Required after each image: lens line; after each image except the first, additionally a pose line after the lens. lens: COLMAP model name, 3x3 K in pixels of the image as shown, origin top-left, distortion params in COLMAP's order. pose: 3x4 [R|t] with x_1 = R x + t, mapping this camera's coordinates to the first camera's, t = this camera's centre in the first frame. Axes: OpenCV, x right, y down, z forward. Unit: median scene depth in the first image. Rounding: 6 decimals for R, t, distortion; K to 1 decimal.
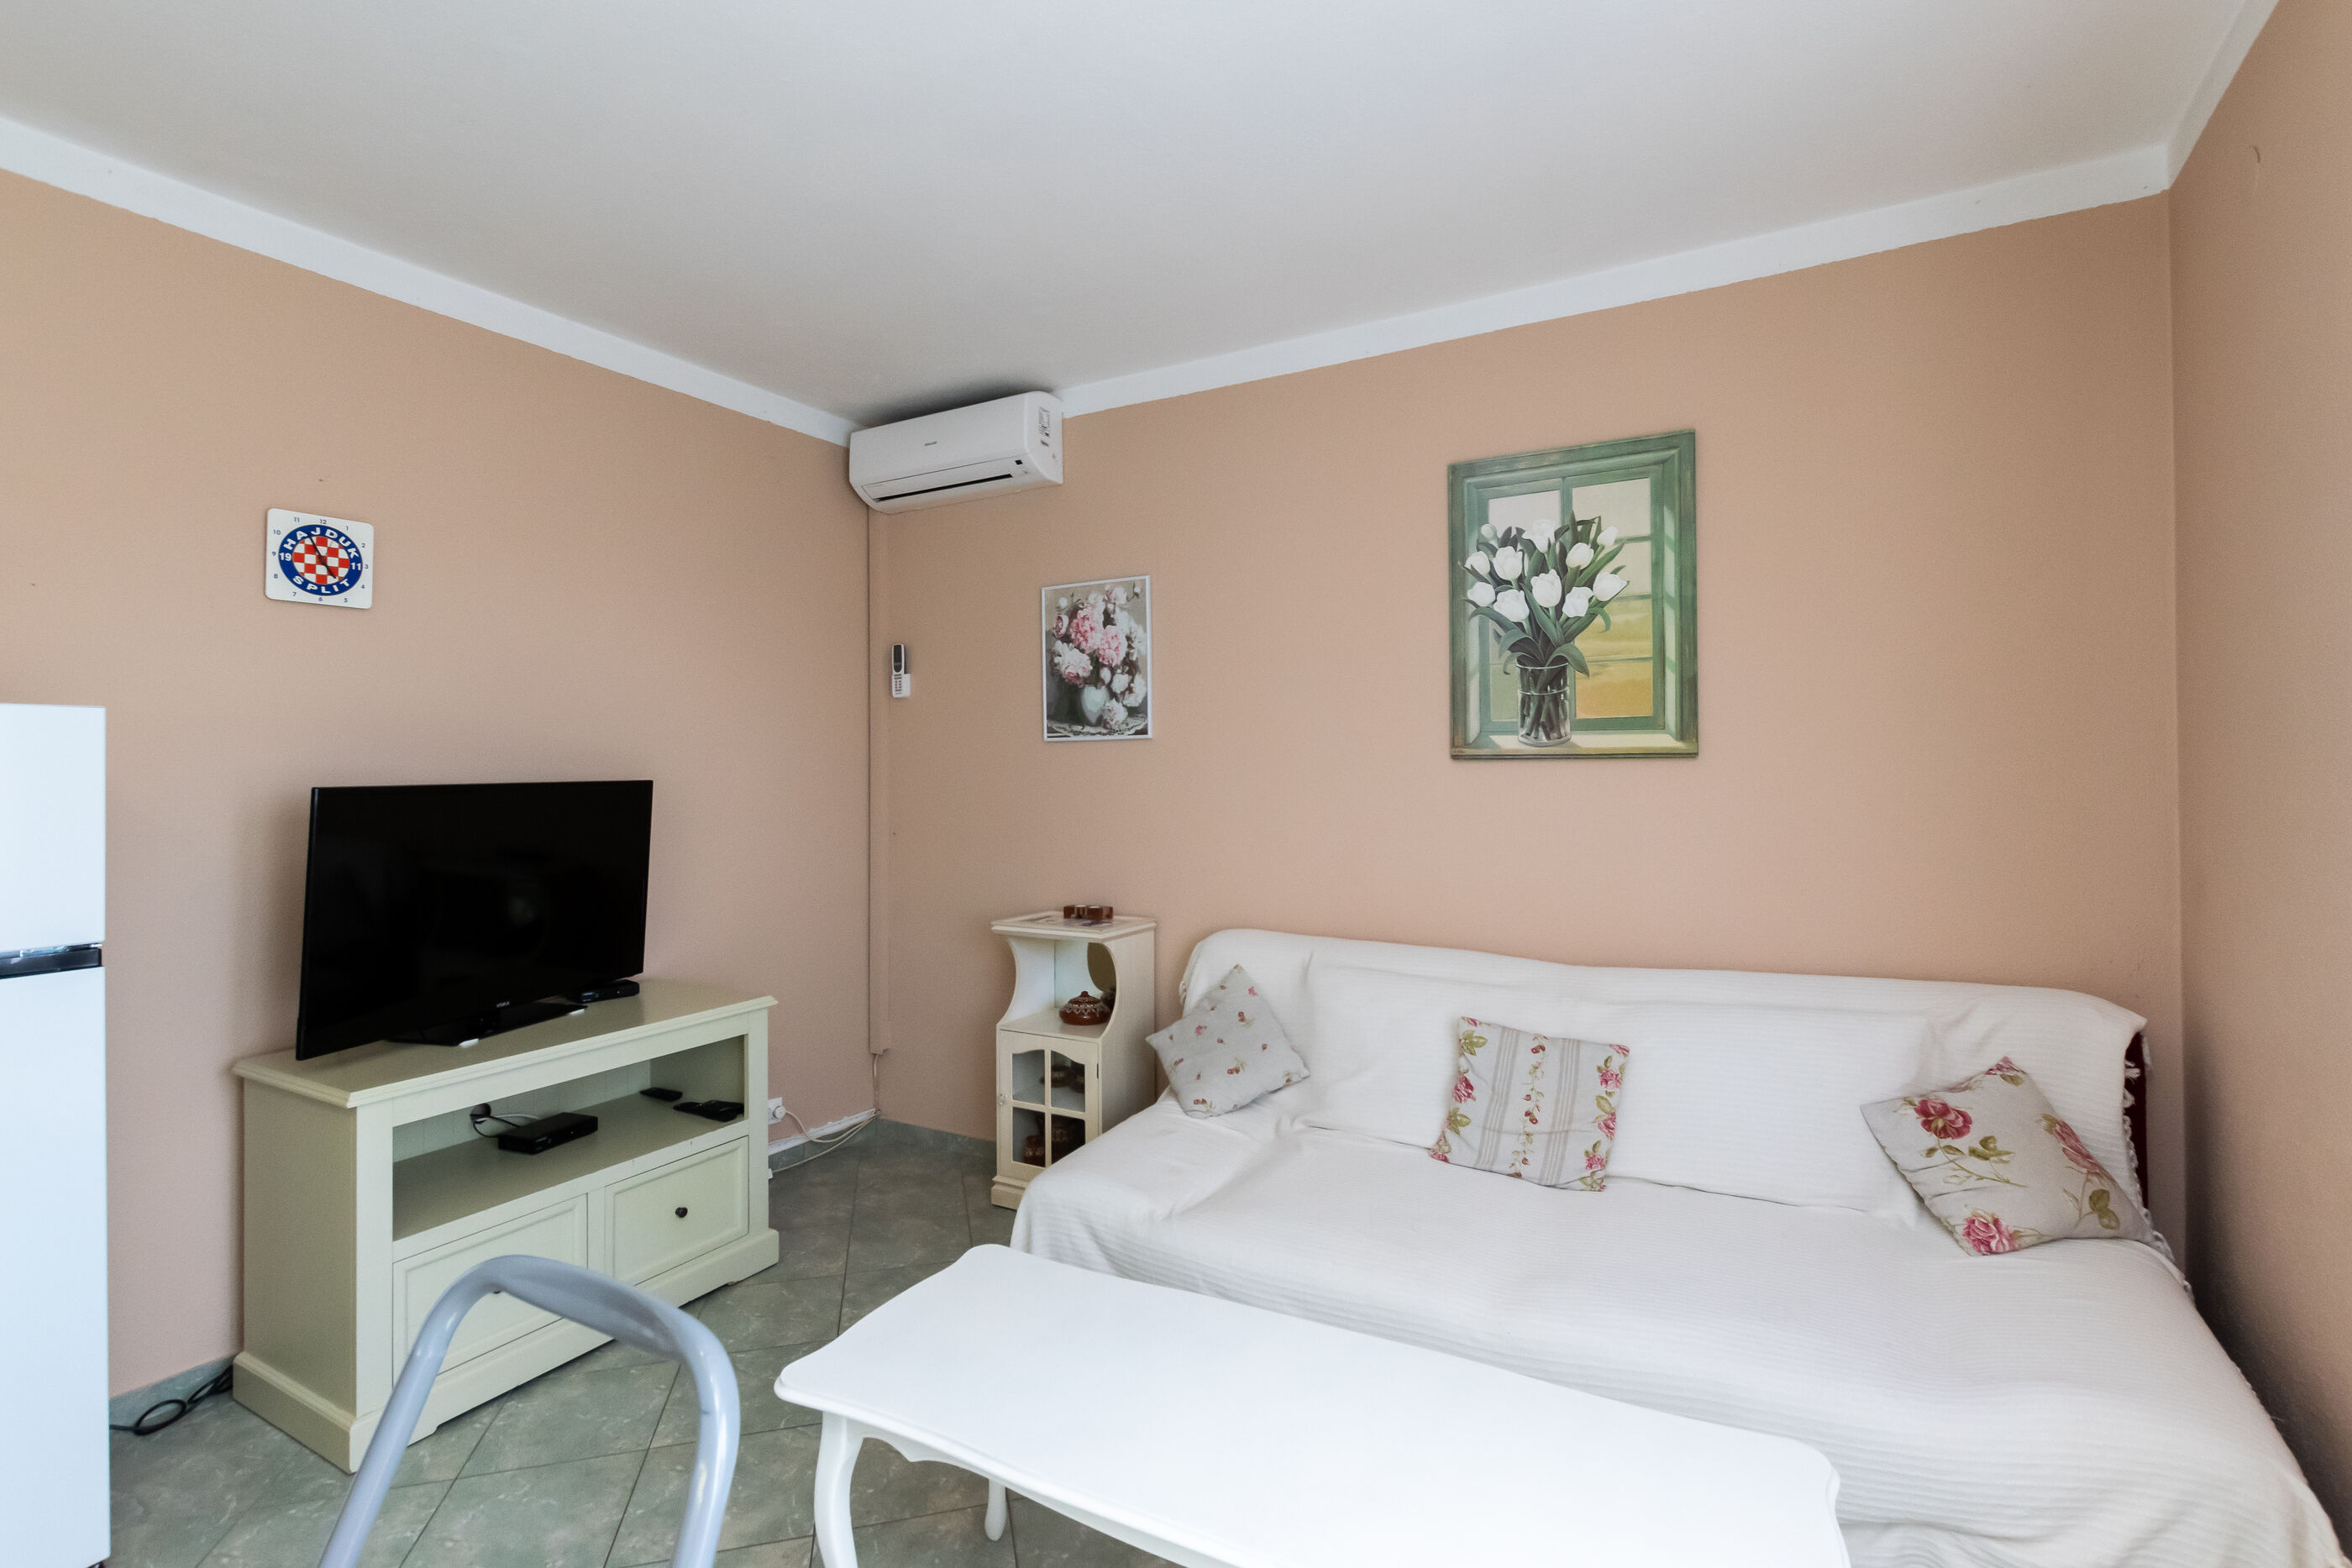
lens RADIAL K [[1076.1, 0, 1170.2], [0, 1076.1, 760.2], [0, 0, 1]] dist [0.002733, 0.000193]
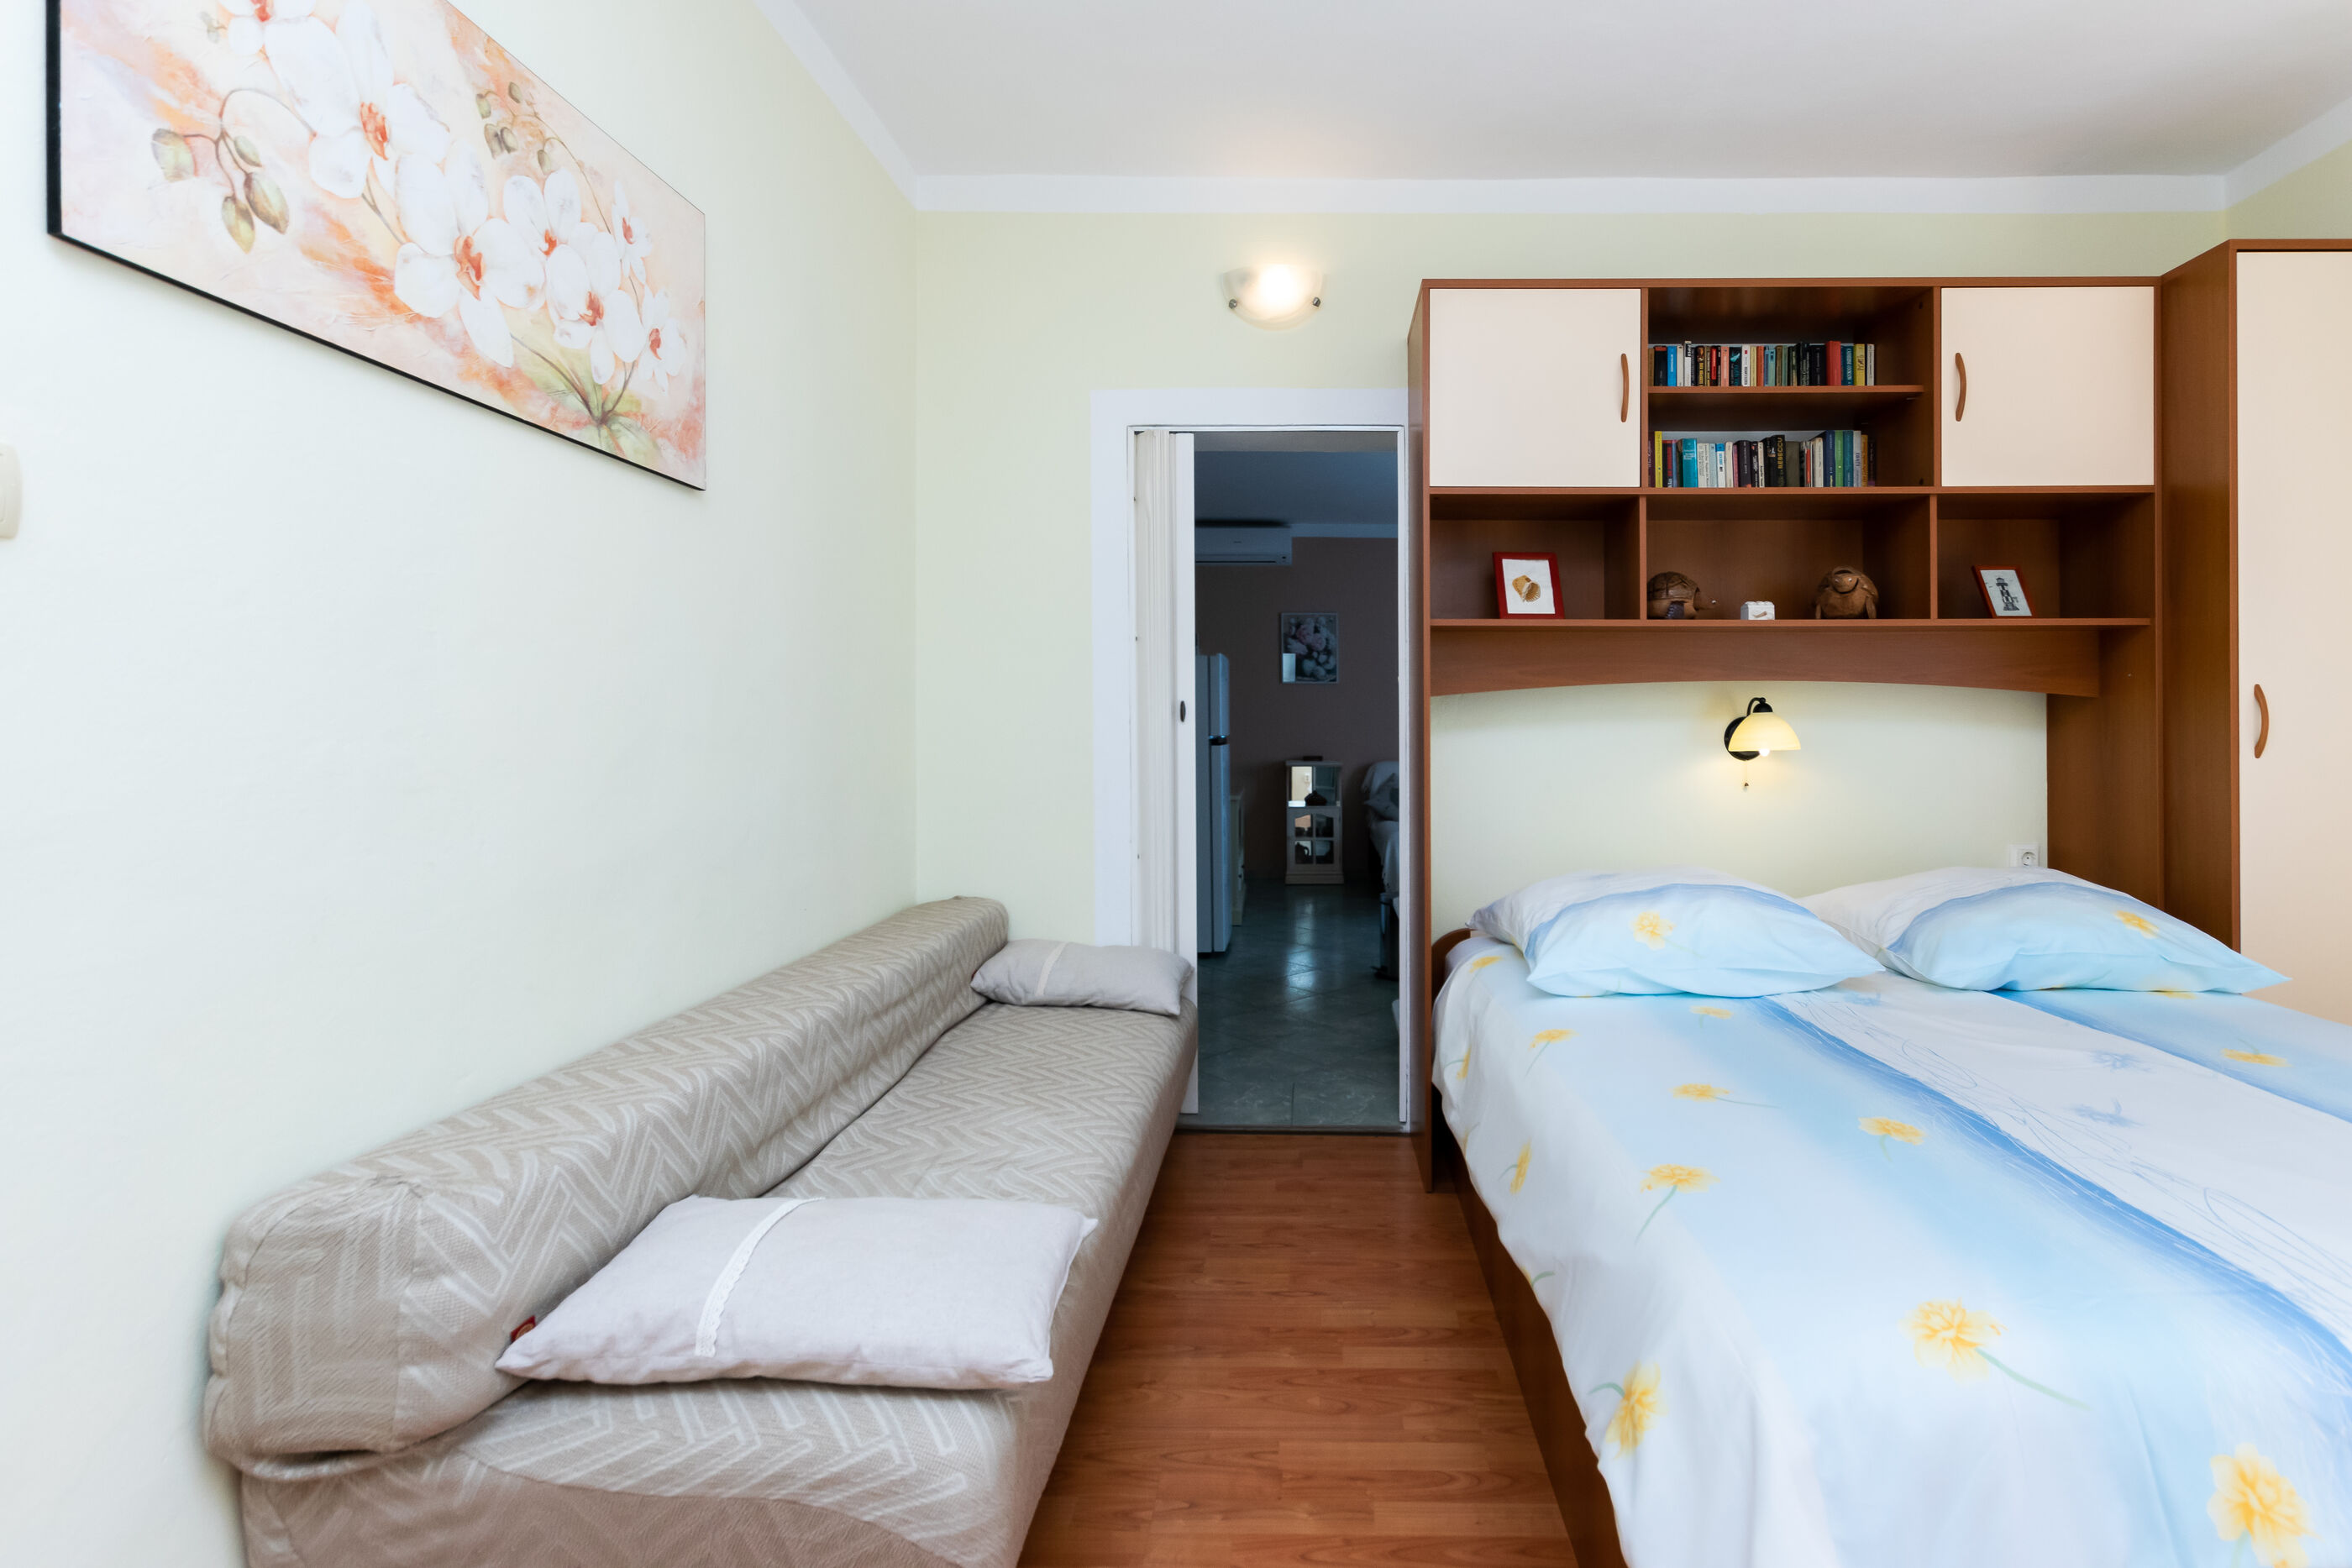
lens RADIAL K [[1094.4, 0, 1298.4], [0, 1094.4, 725.7], [0, 0, 1]] dist [0.003159, -0.000727]
pose [[0.864002, 0.005244, 0.503462, -1.433387], [-0.007878, 0.999964, 0.003104, 0.072776], [-0.503427, -0.006648, 0.864012, -1.120758]]
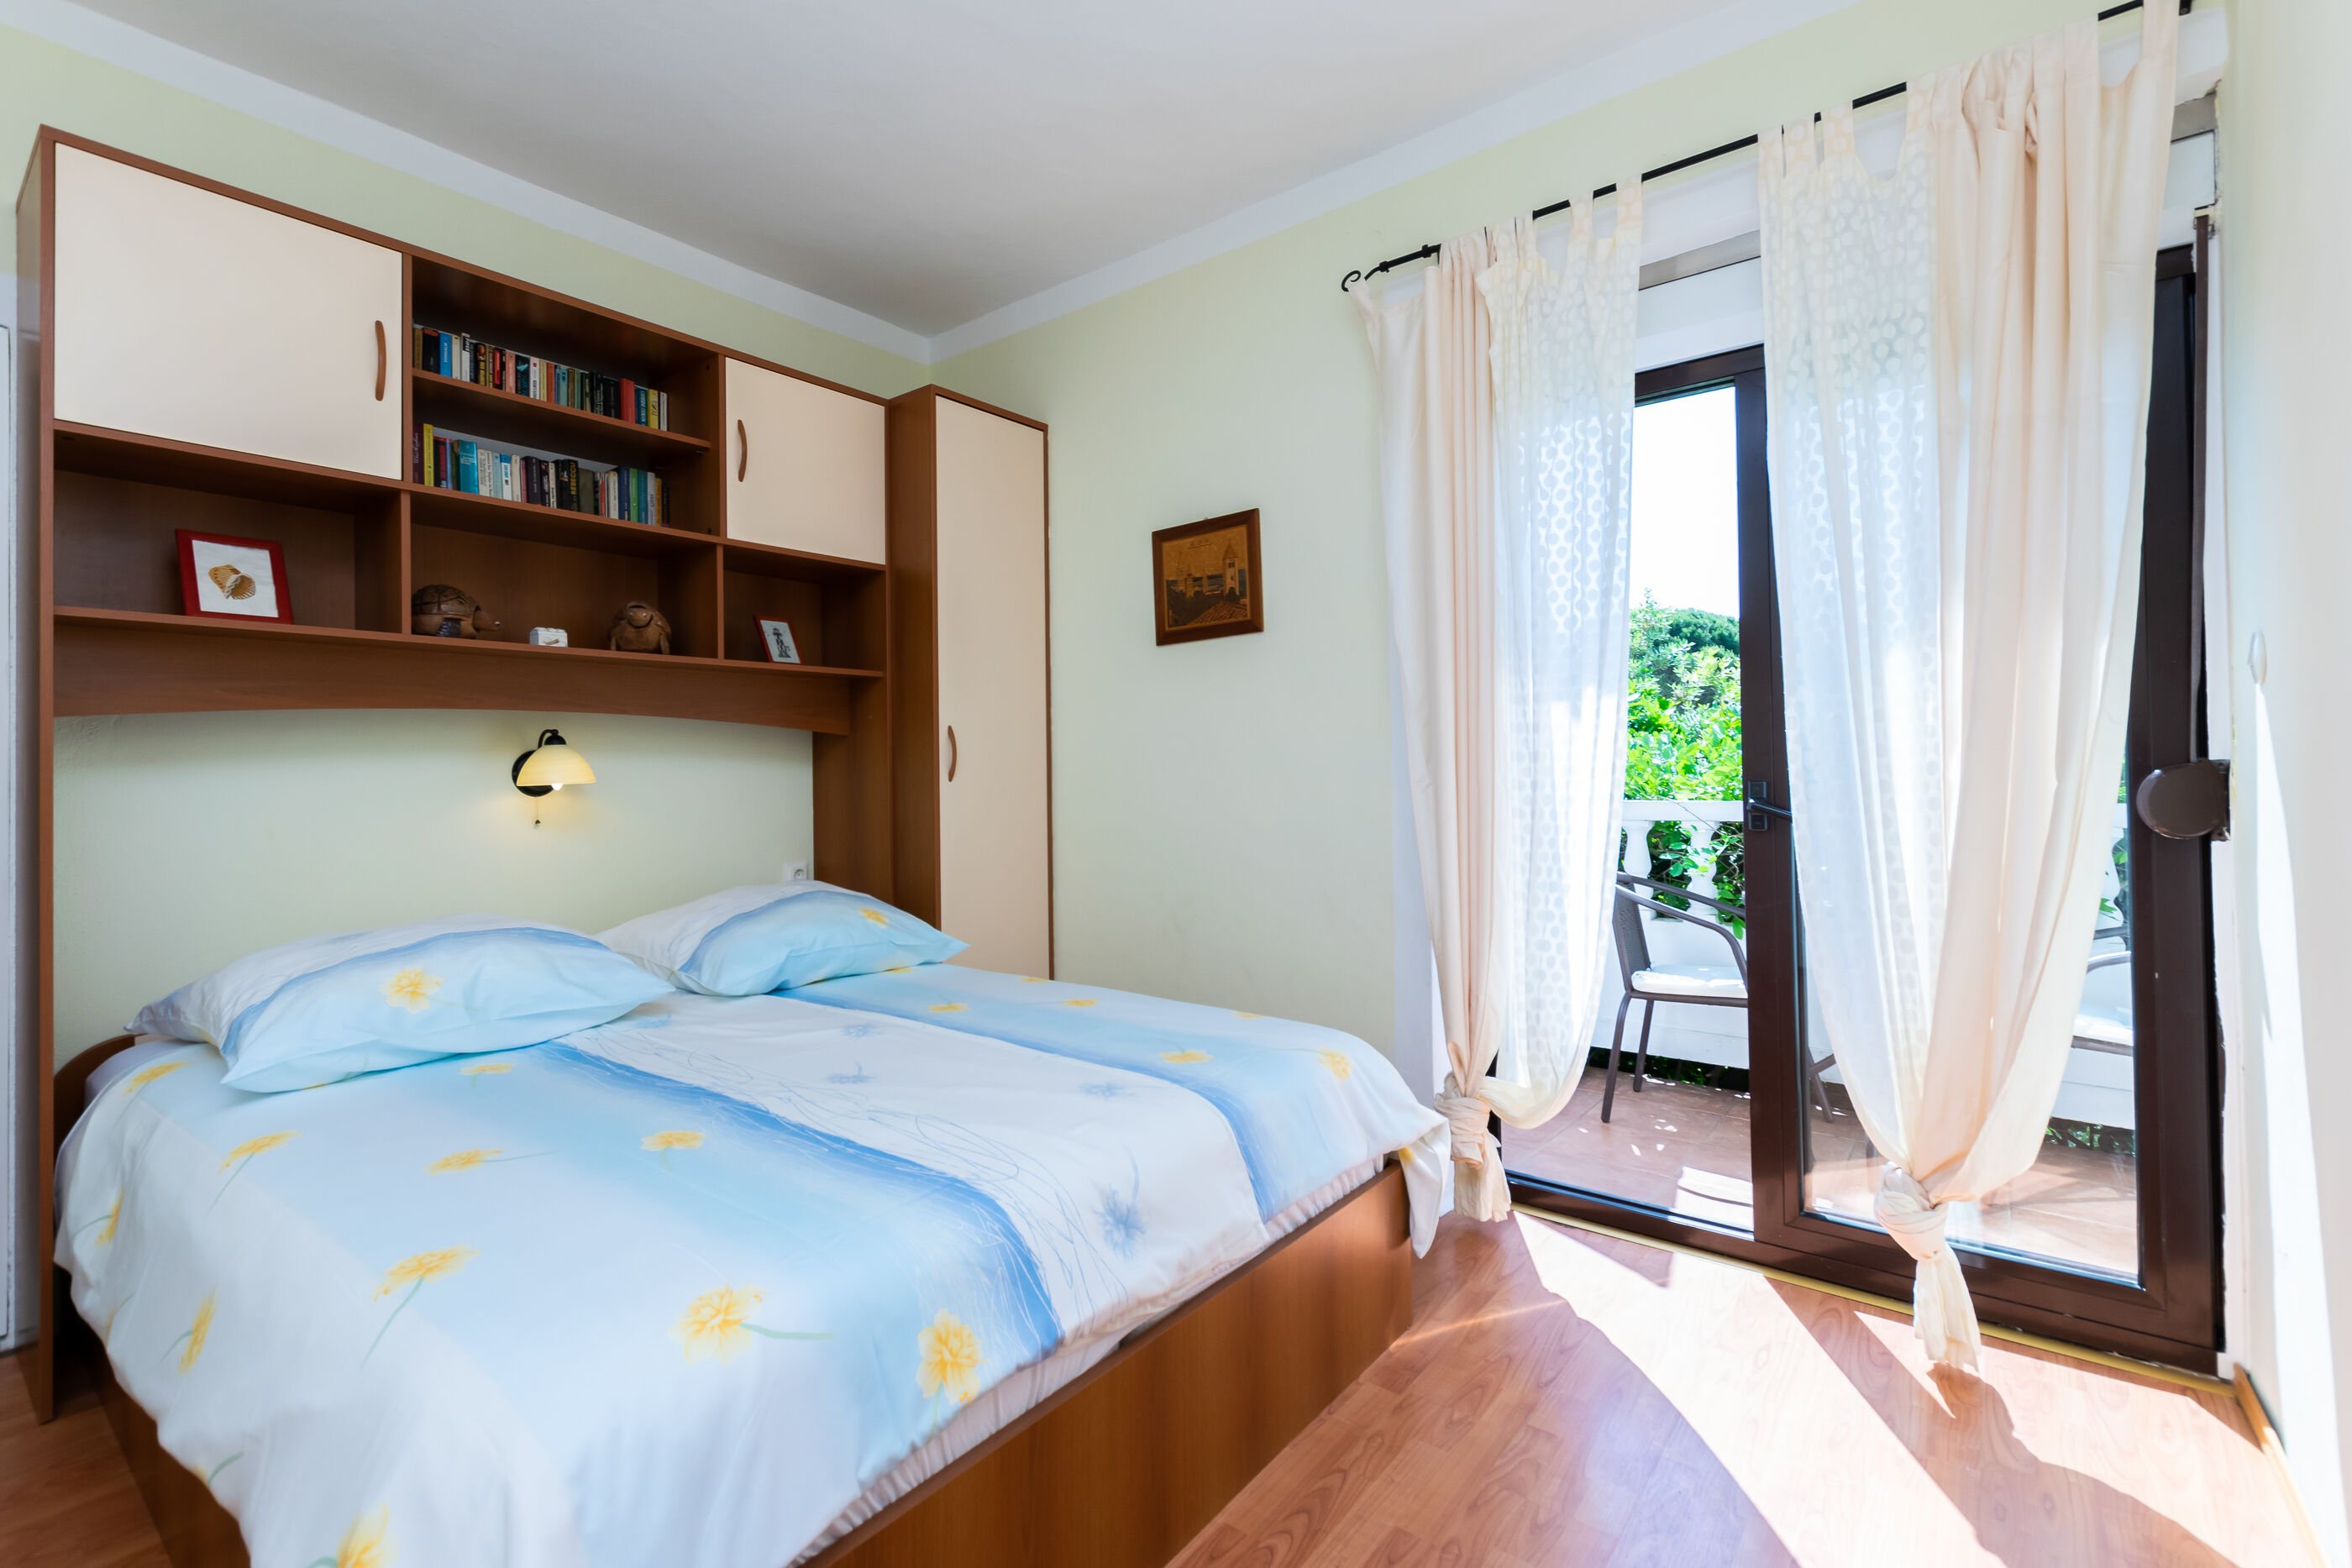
lens RADIAL K [[1055.7, 0, 1149.8], [0, 1055.7, 755.5], [0, 0, 1]] dist [-0.000480, 0.000145]
pose [[0.141199, 0.017774, 0.989822, -1.404876], [0.002556, 0.999829, -0.018318, 0.086765], [-0.989978, 0.005117, 0.141130, -1.115092]]
